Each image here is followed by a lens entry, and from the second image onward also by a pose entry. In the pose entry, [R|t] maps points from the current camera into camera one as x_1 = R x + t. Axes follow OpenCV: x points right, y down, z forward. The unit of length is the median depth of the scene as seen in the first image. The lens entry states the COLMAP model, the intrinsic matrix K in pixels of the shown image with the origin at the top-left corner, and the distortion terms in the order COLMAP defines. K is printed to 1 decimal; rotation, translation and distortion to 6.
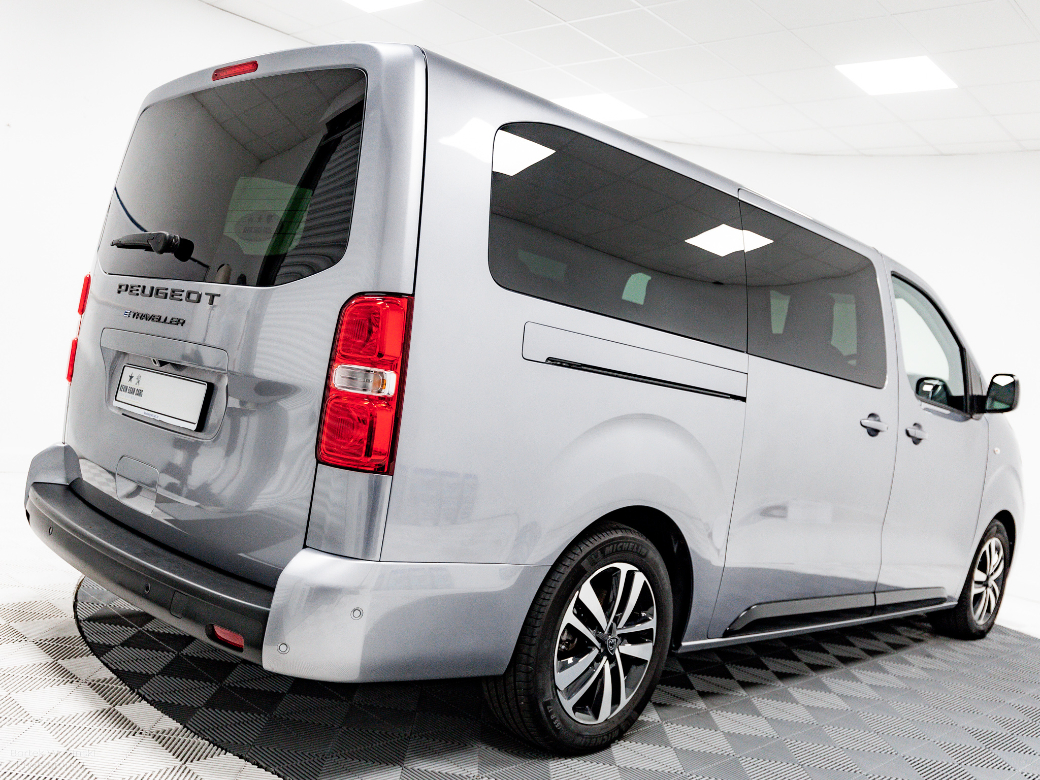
lens RADIAL K [[990.6, 0, 520.2], [0, 990.6, 394.5], [0, 0, 1]] dist [0.009337, 0.004114]
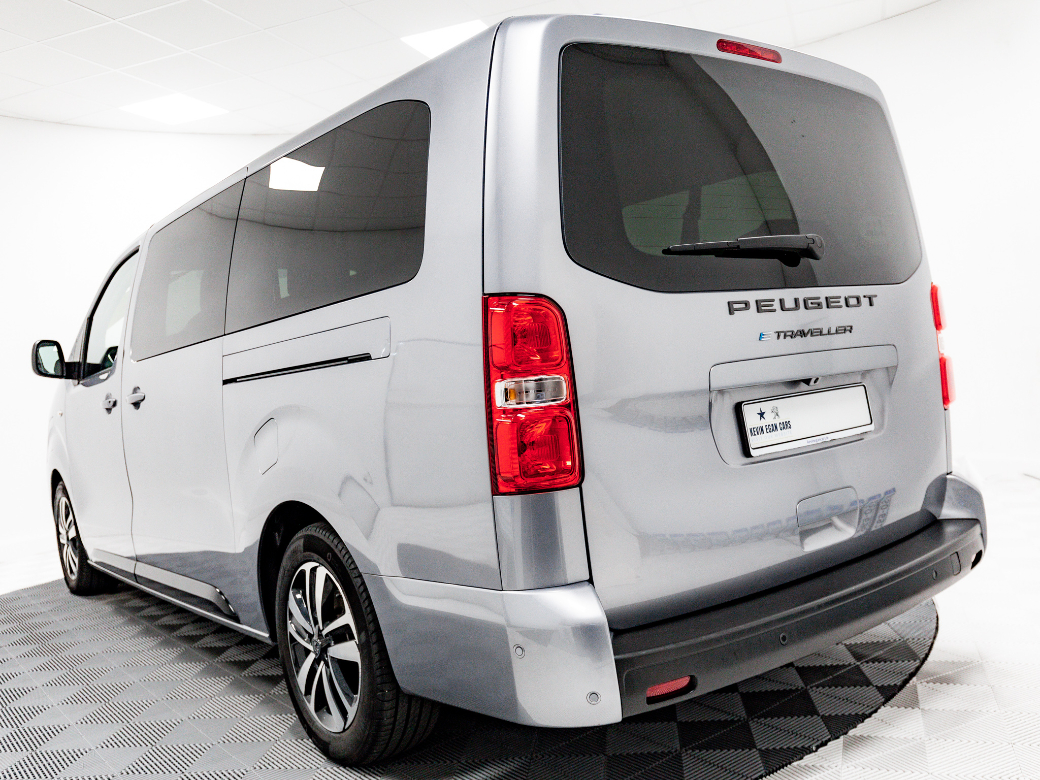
lens RADIAL K [[898.1, 0, 520.0], [0, 898.1, 390.0], [0, 0, 1]] dist [0.012739, -0.005080]
pose [[0.115454, -0.186544, 0.975639, -1.174303], [0.133111, 0.976254, 0.170910, -0.195942], [-0.984353, 0.110136, 0.137544, 1.137093]]
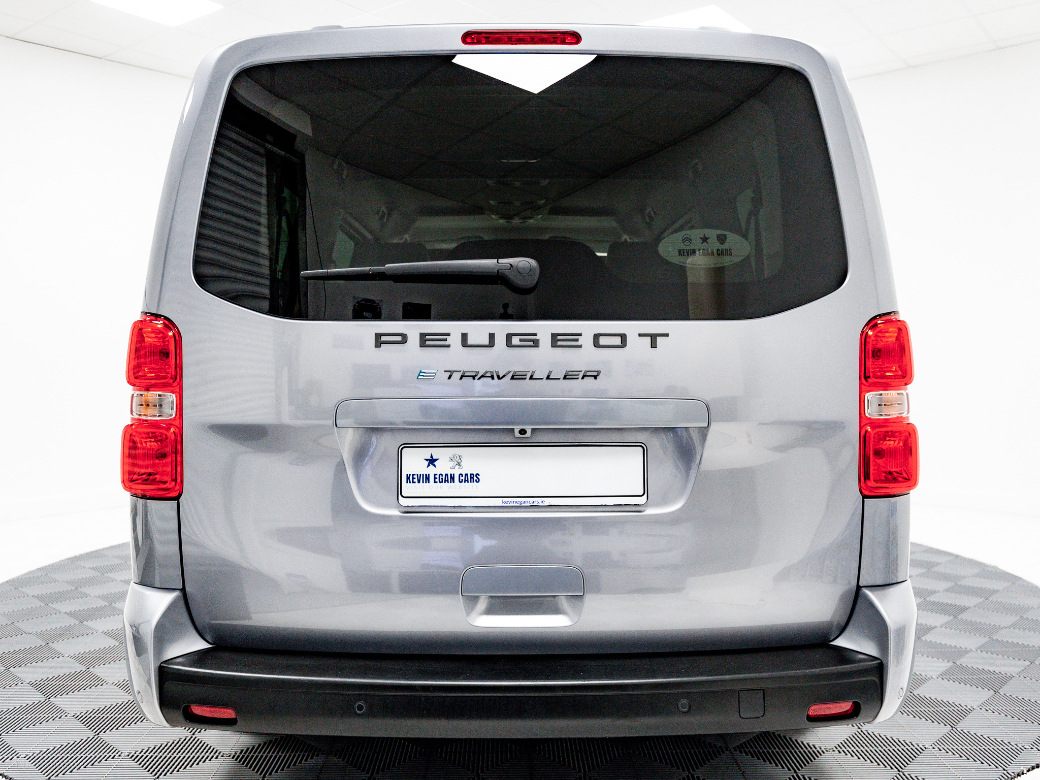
lens RADIAL K [[898.1, 0, 520.0], [0, 898.1, 390.0], [0, 0, 1]] dist [0.012739, -0.005080]
pose [[0.694312, -0.170298, 0.699235, -0.828703], [0.119061, 0.985392, 0.121769, -0.145627], [-0.709757, -0.001294, 0.704445, 0.516053]]
